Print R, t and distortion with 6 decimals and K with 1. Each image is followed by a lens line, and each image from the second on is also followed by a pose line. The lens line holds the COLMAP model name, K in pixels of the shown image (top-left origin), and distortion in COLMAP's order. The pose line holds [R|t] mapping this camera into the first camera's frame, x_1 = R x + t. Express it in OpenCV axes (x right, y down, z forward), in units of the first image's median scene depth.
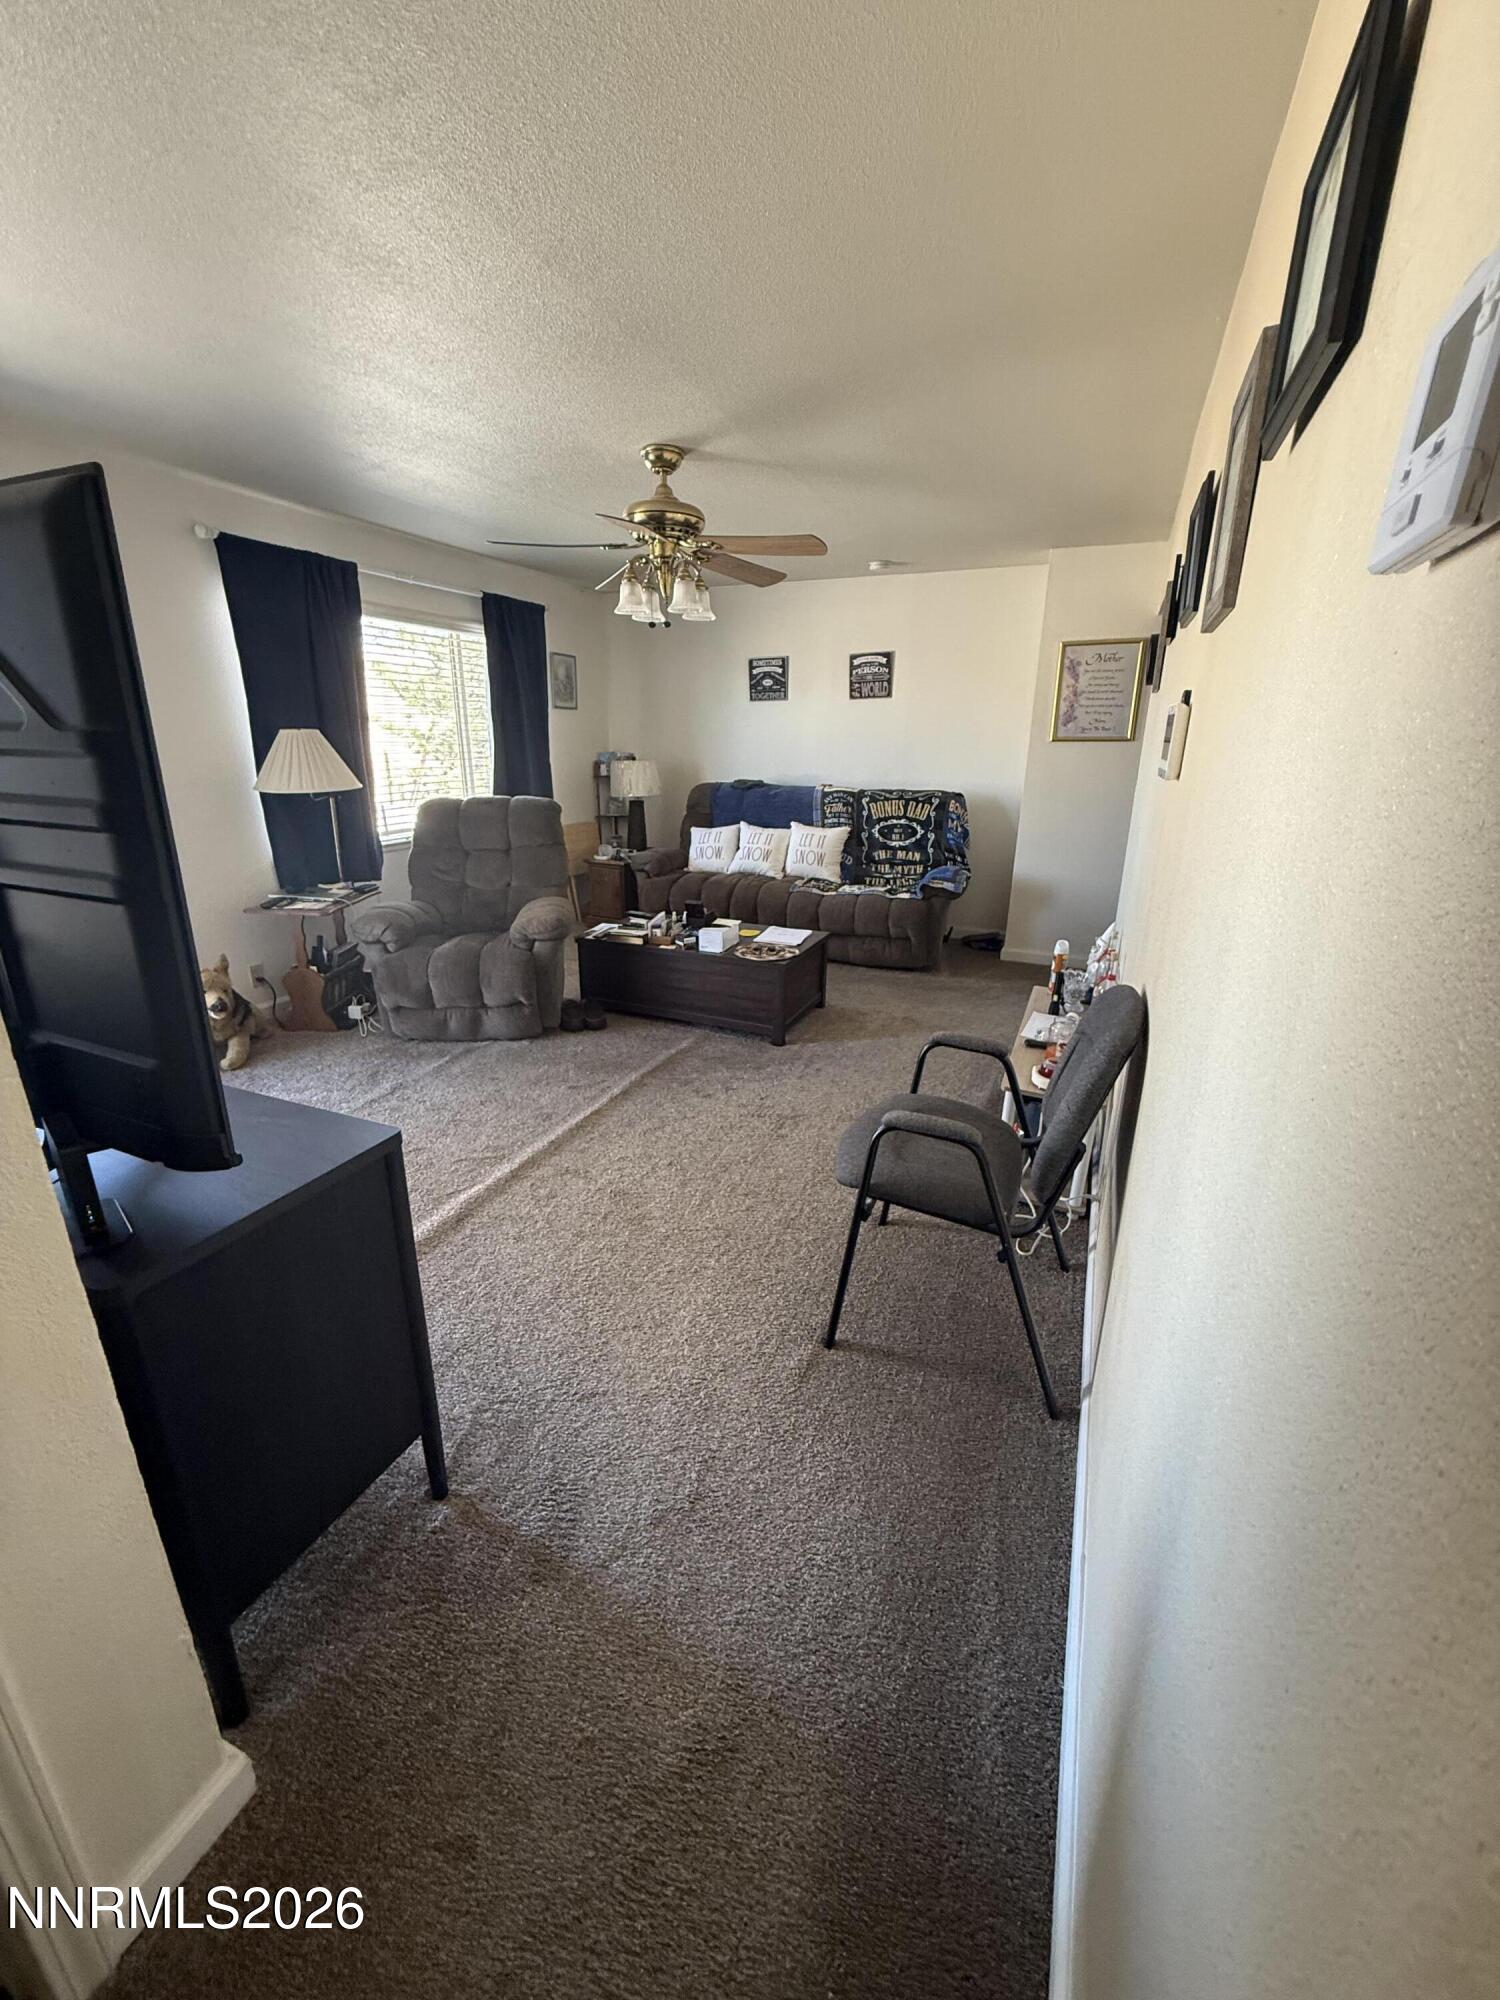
lens RADIAL K [[794.6, 0, 758.7], [0, 794.6, 999.3], [0, 0, 1]] dist [0.001173, -0.000327]
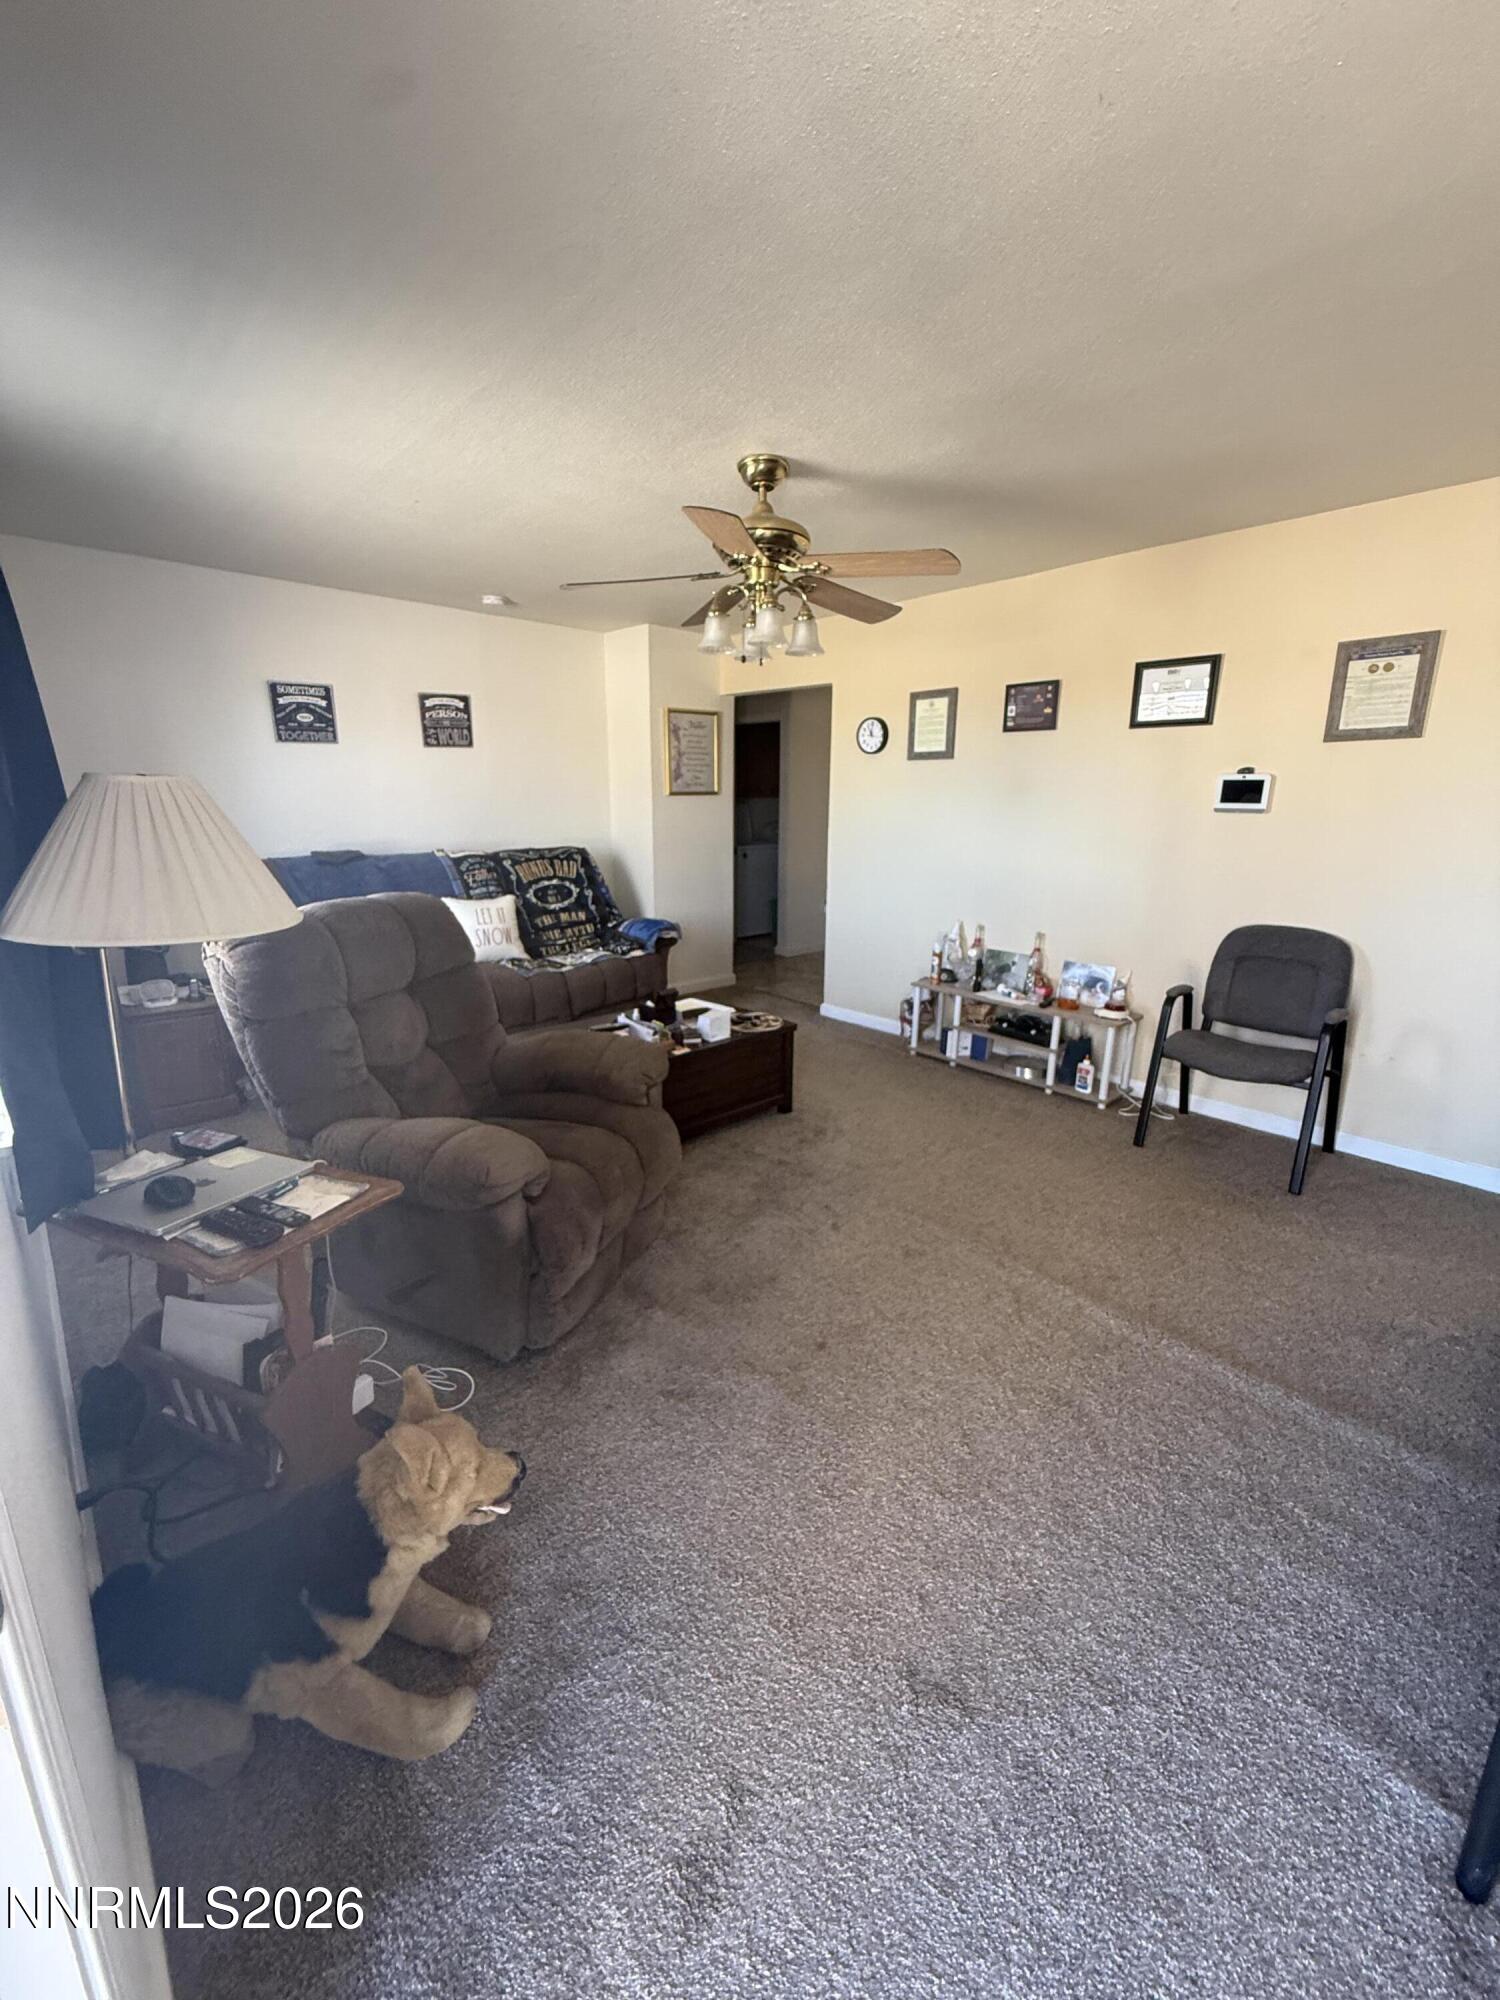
lens RADIAL K [[794.6, 0, 751.4], [0, 794.6, 992.3], [0, 0, 1]] dist [0.001173, -0.000327]
pose [[0.401266, -0.227199, 0.887337, -0.564564], [0.288446, 0.950804, 0.113011, -0.139103], [-0.869359, 0.210601, 0.447060, 0.414821]]
